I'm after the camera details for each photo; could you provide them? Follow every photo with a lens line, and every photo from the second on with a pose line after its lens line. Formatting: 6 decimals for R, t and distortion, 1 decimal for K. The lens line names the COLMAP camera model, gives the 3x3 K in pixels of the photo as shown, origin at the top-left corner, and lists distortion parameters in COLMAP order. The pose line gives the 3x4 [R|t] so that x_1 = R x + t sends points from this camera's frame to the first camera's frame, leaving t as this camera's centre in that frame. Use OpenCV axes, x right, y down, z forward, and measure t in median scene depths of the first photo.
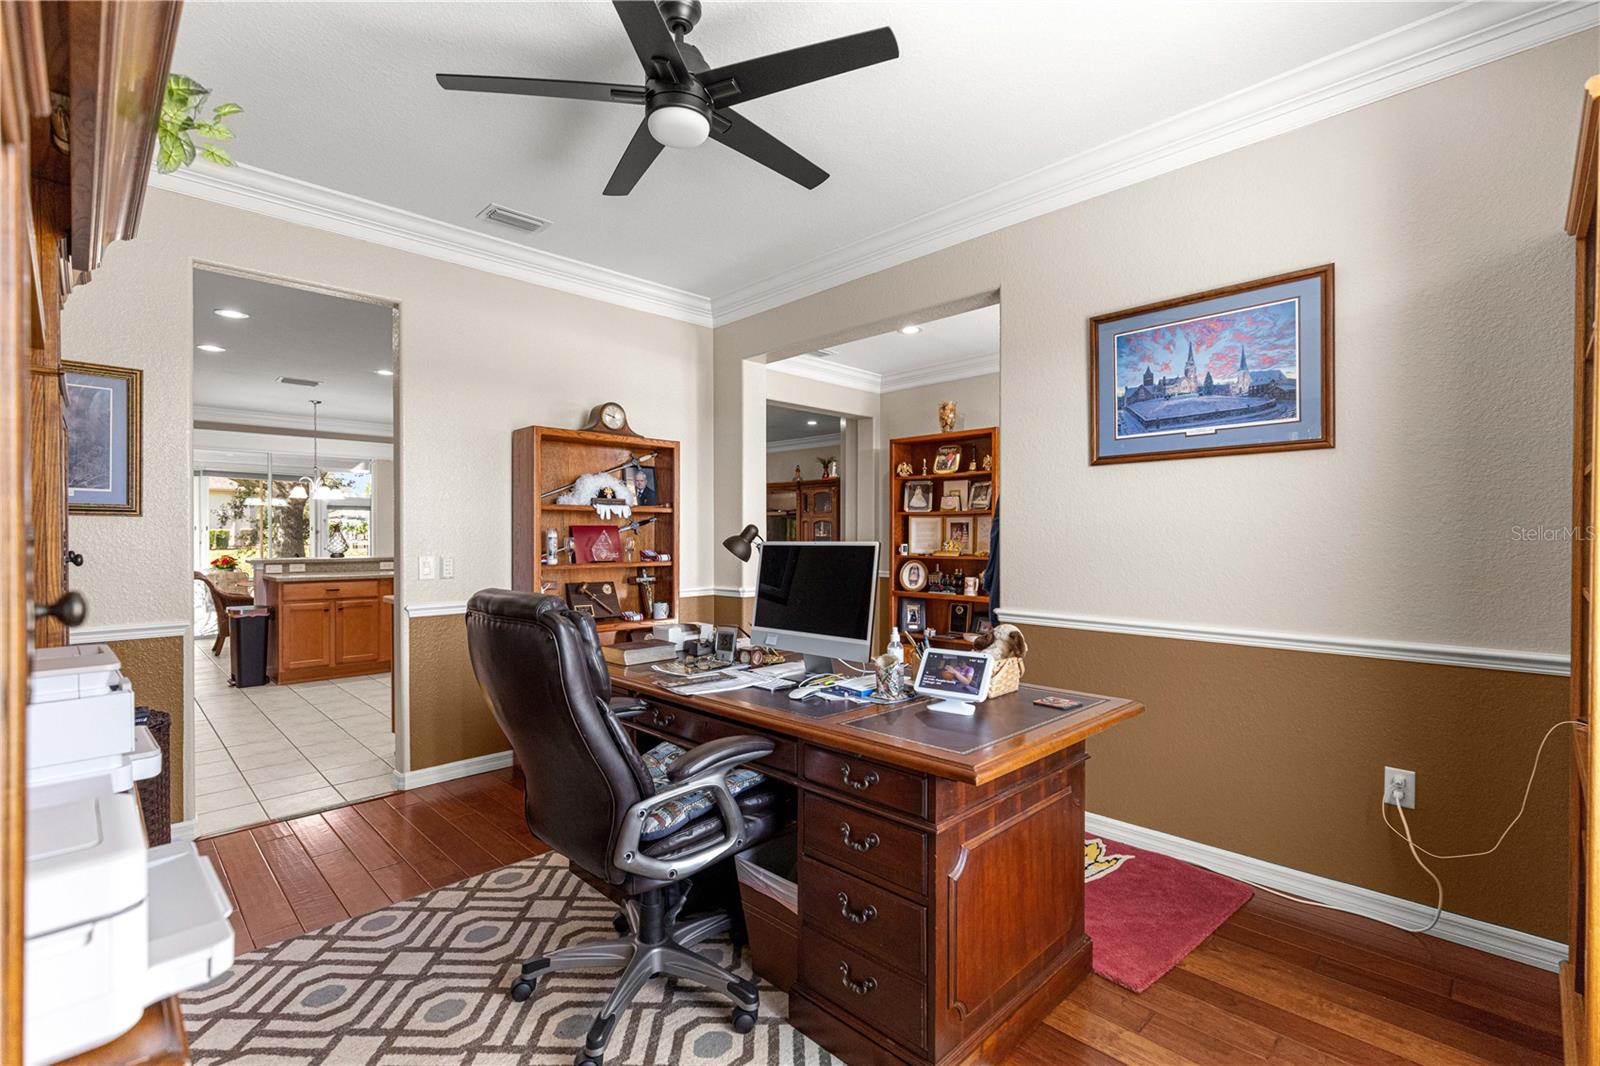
lens RADIAL K [[726.2, 0, 796.7], [0, 726.2, 534.5], [0, 0, 1]] dist [-0.002409, -0.000891]
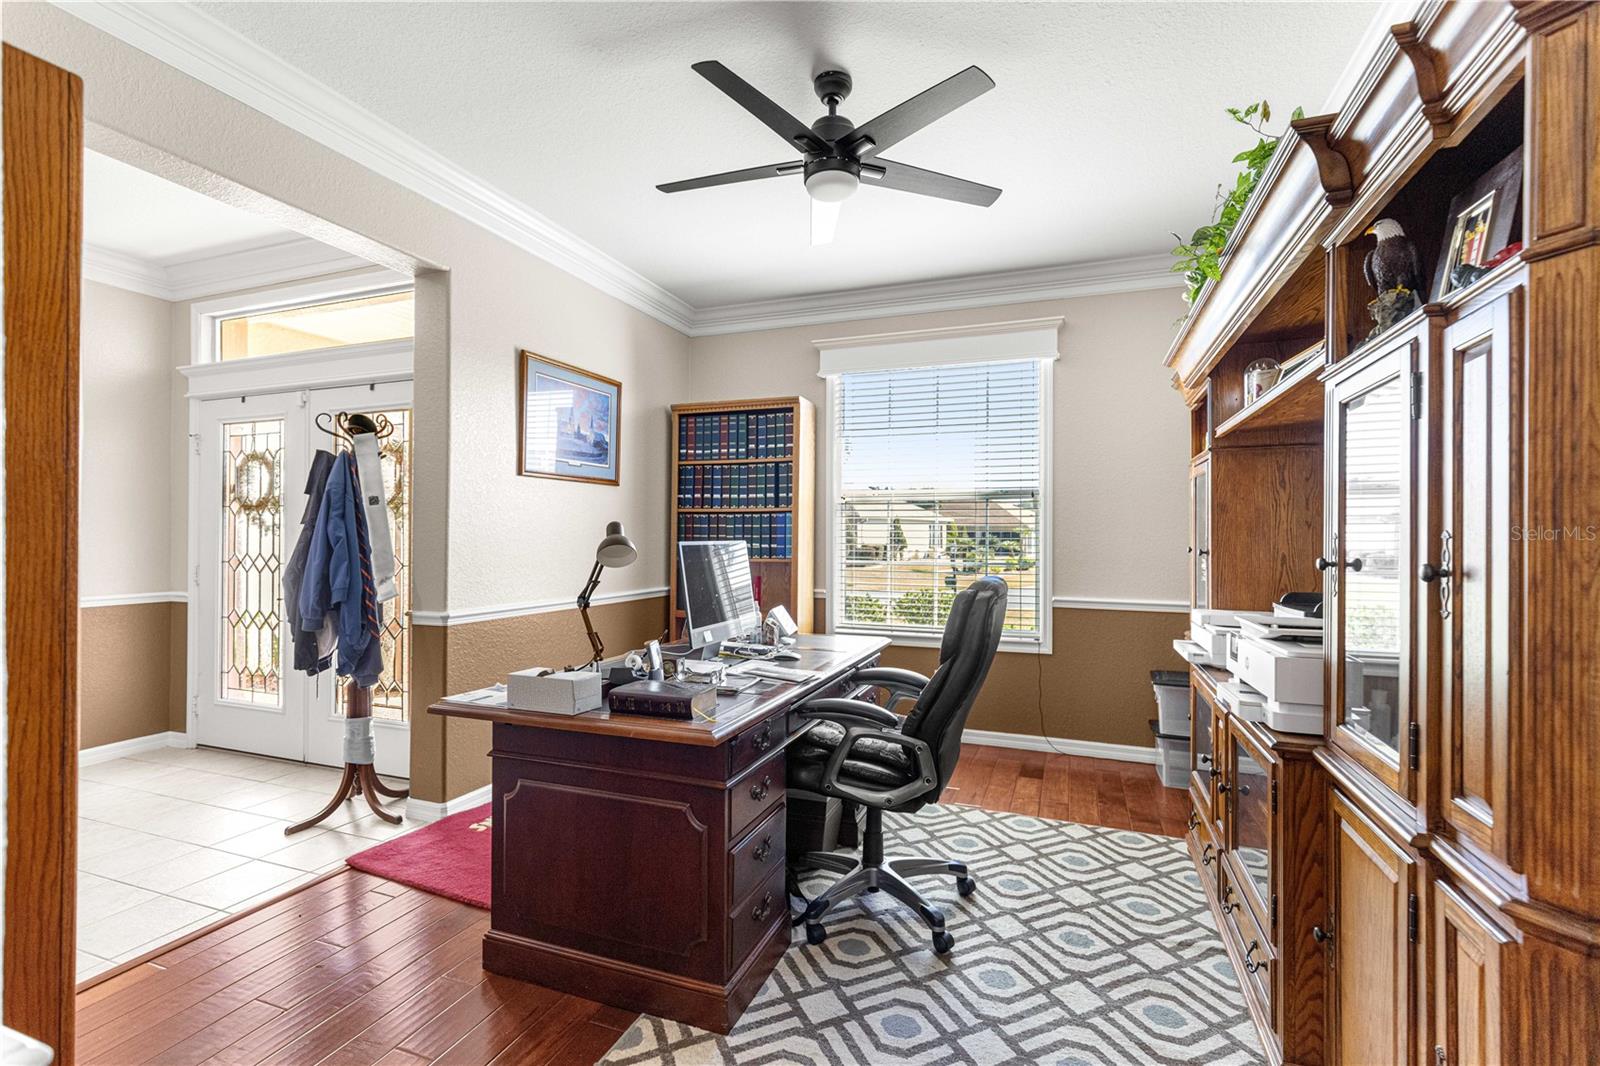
lens RADIAL K [[726.2, 0, 797.3], [0, 726.2, 532.1], [0, 0, 1]] dist [-0.002409, -0.000891]
pose [[-0.418982, 0.005644, 0.907977, -1.040924], [0.000089, 0.999981, -0.006175, 0.003858], [-0.907994, -0.002506, -0.418975, 1.339780]]
